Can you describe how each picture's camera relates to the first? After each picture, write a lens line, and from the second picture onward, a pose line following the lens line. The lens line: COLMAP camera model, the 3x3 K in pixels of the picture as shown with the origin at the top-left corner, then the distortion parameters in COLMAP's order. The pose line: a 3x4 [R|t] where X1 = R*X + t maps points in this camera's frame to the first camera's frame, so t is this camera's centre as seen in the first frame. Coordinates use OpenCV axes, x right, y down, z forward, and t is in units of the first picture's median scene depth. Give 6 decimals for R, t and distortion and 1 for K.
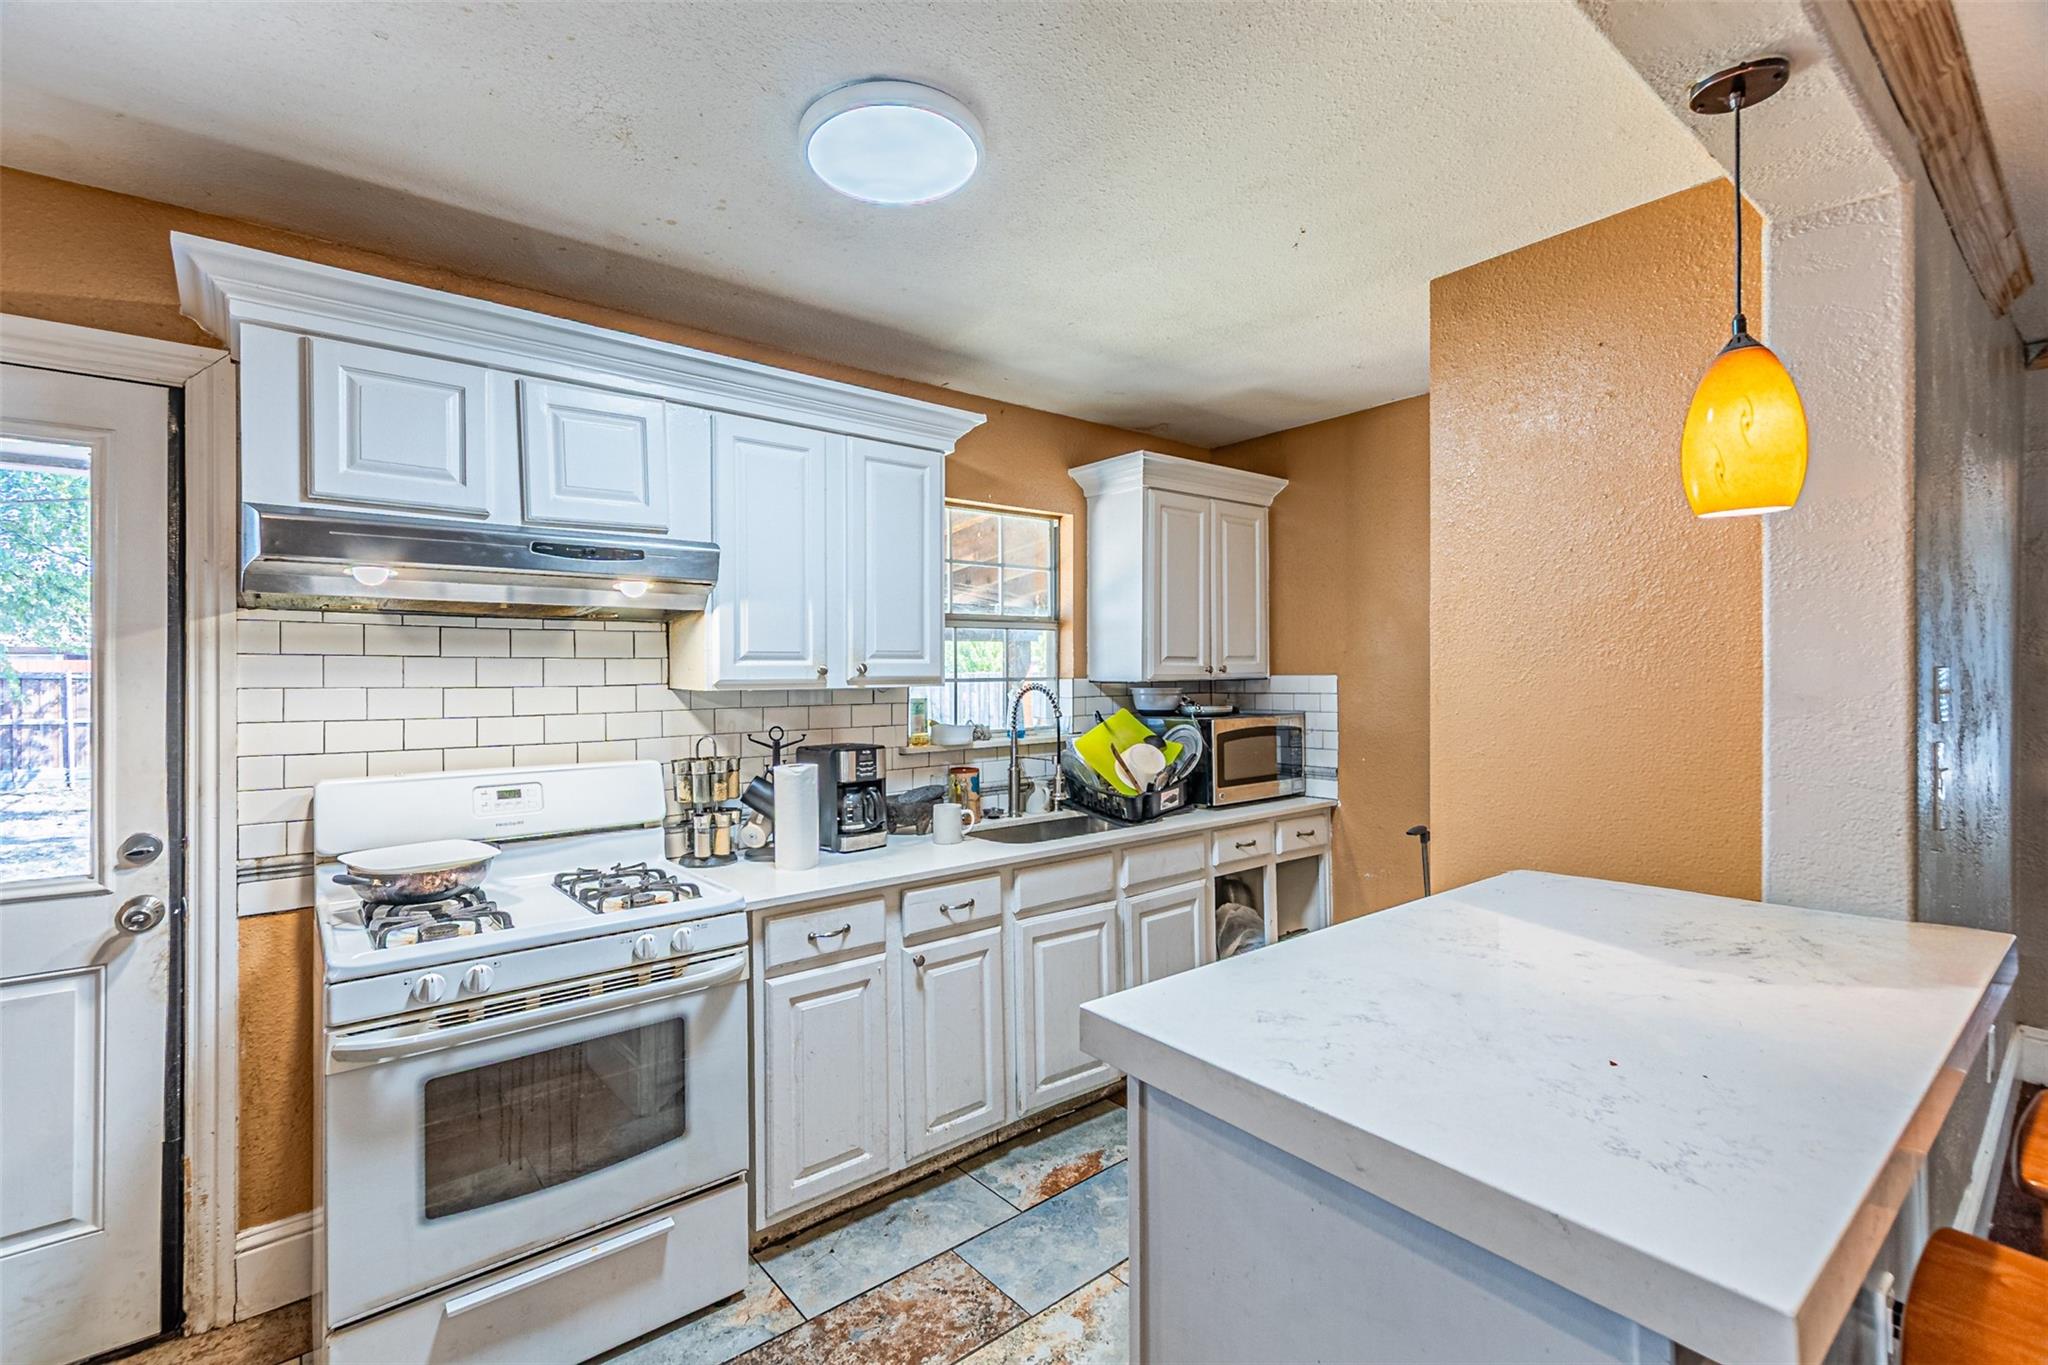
lens RADIAL K [[901.8, 0, 1026.0], [0, 901.8, 671.2], [0, 0, 1]] dist [0.011203, -0.002172]
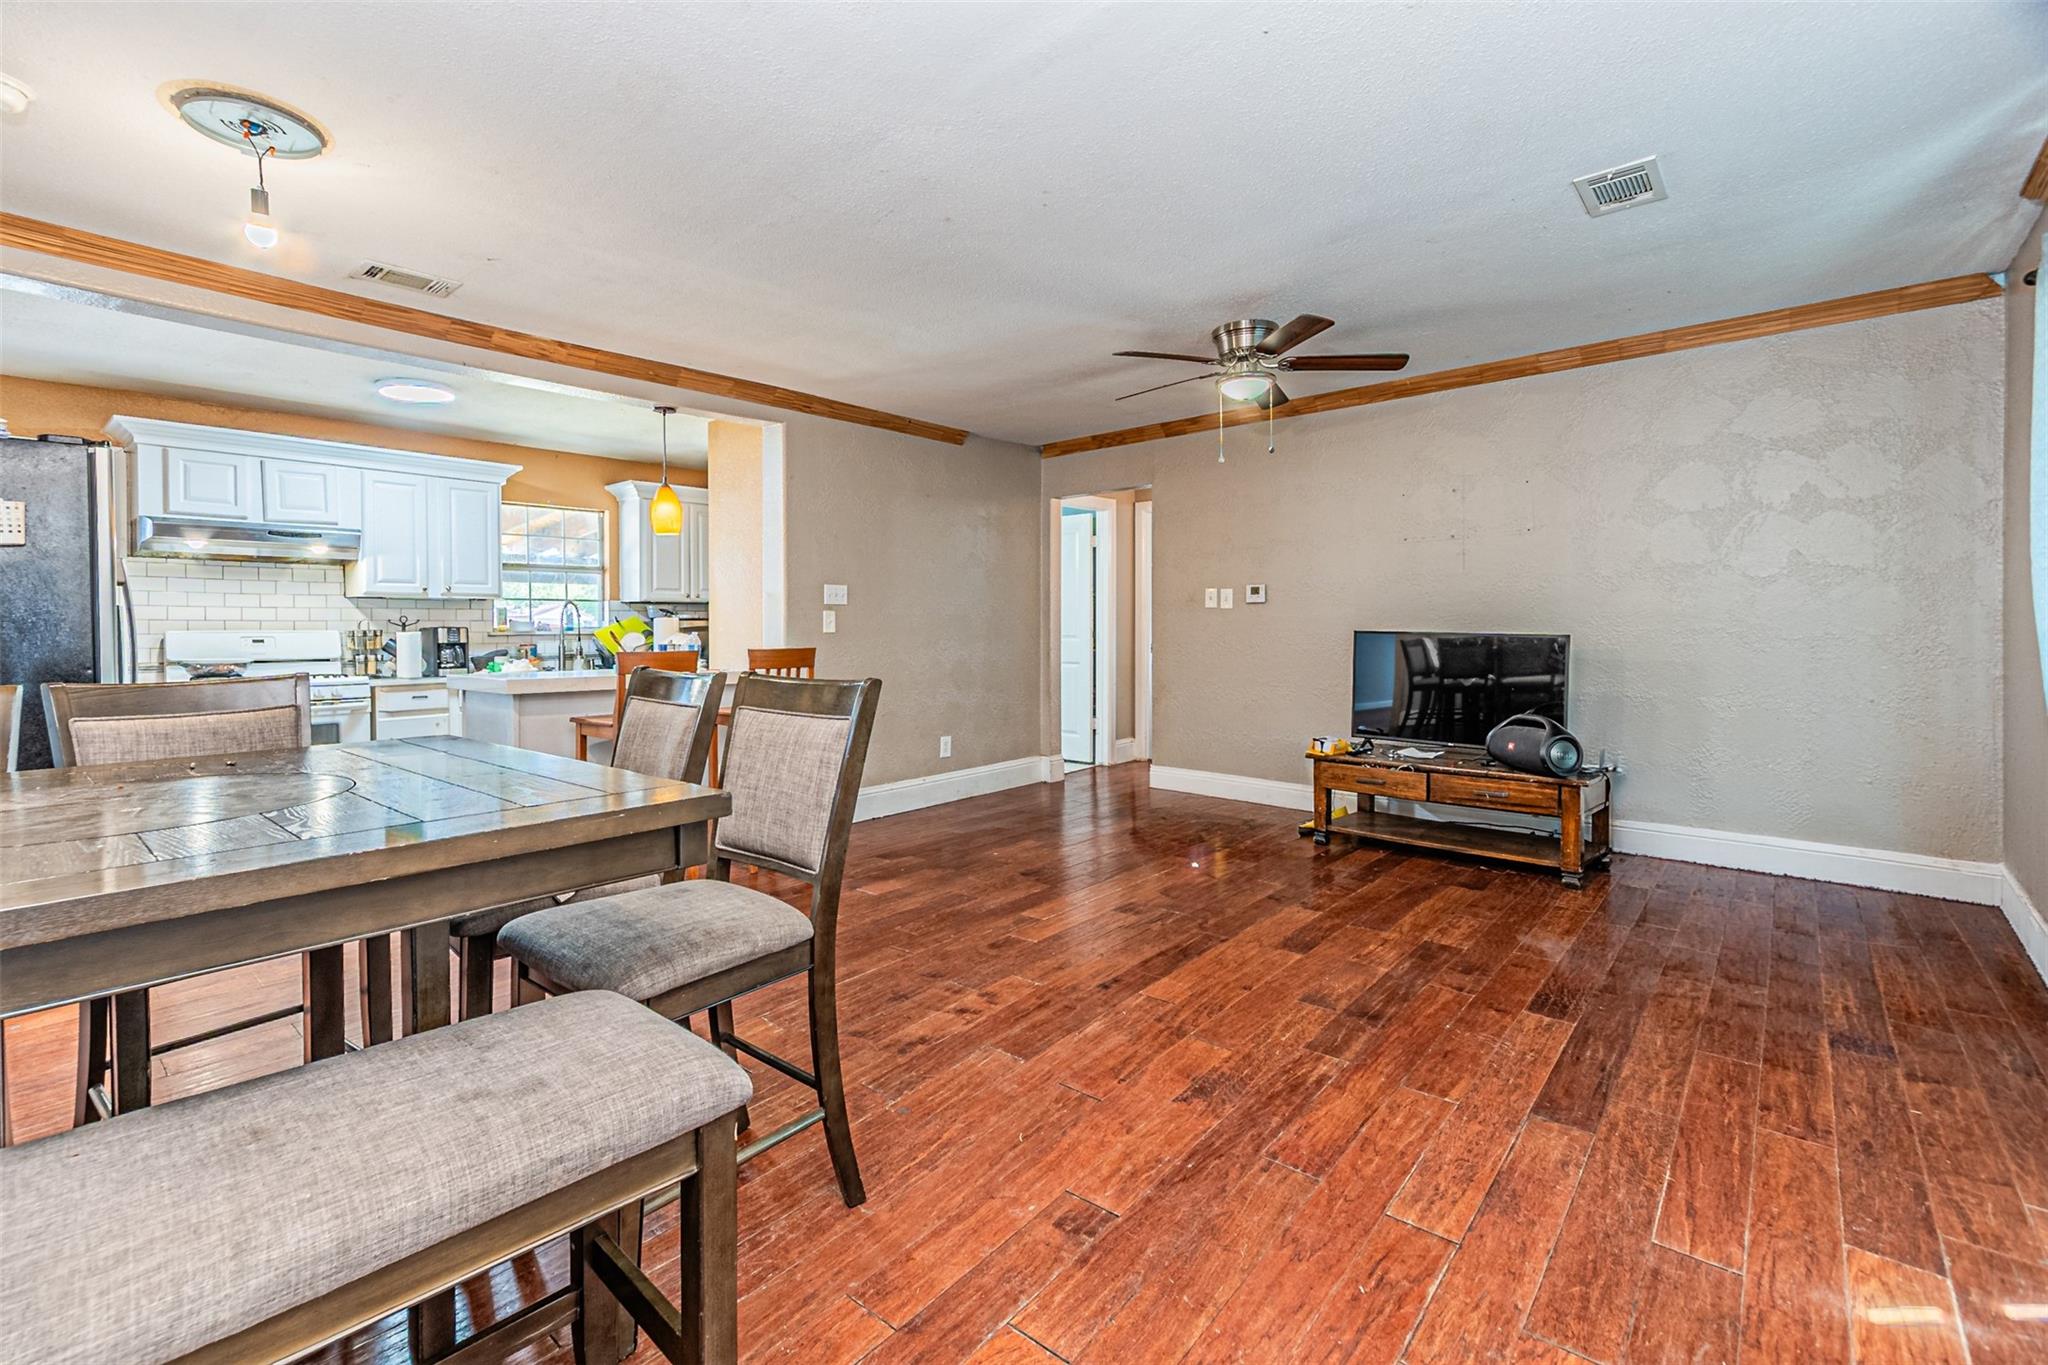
lens RADIAL K [[901.8, 0, 1013.5], [0, 901.8, 630.0], [0, 0, 1]] dist [0.011203, -0.002172]
pose [[0.985098, -0.003765, 0.171955, 0.828868], [0.003953, 0.999992, -0.000753, 0.110963], [-0.171950, 0.001421, 0.985105, -1.439109]]
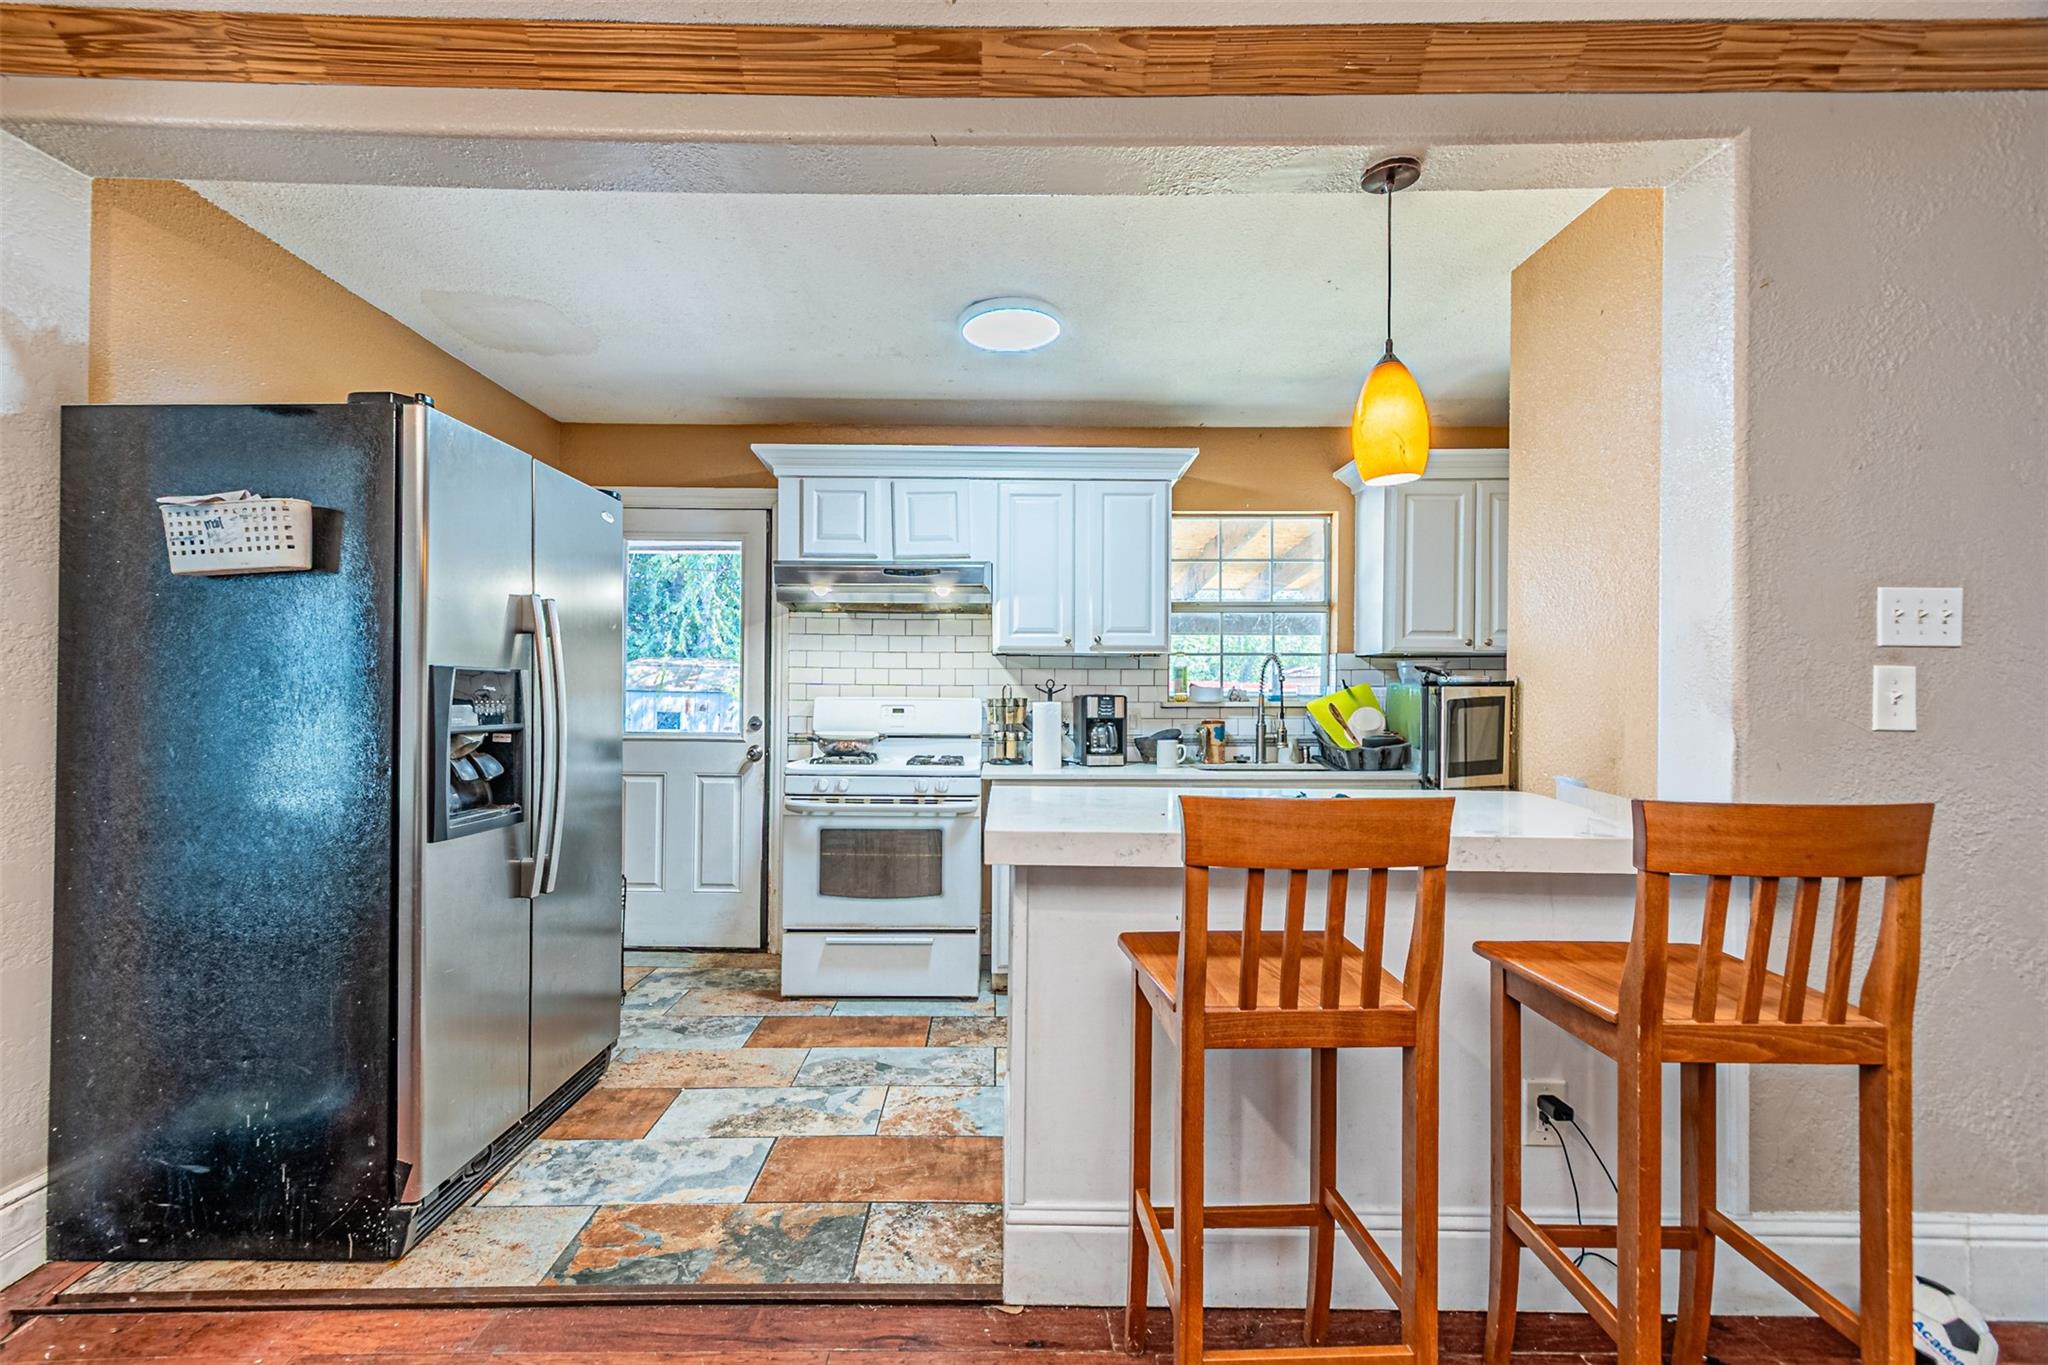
lens RADIAL K [[901.8, 0, 1000.3], [0, 901.8, 686.9], [0, 0, 1]] dist [0.011203, -0.002172]
pose [[0.783645, 0.005787, -0.621182, 0.658416], [-0.008183, 0.999966, -0.001007, 0.084006], [0.621155, 0.005872, 0.783666, -0.260773]]
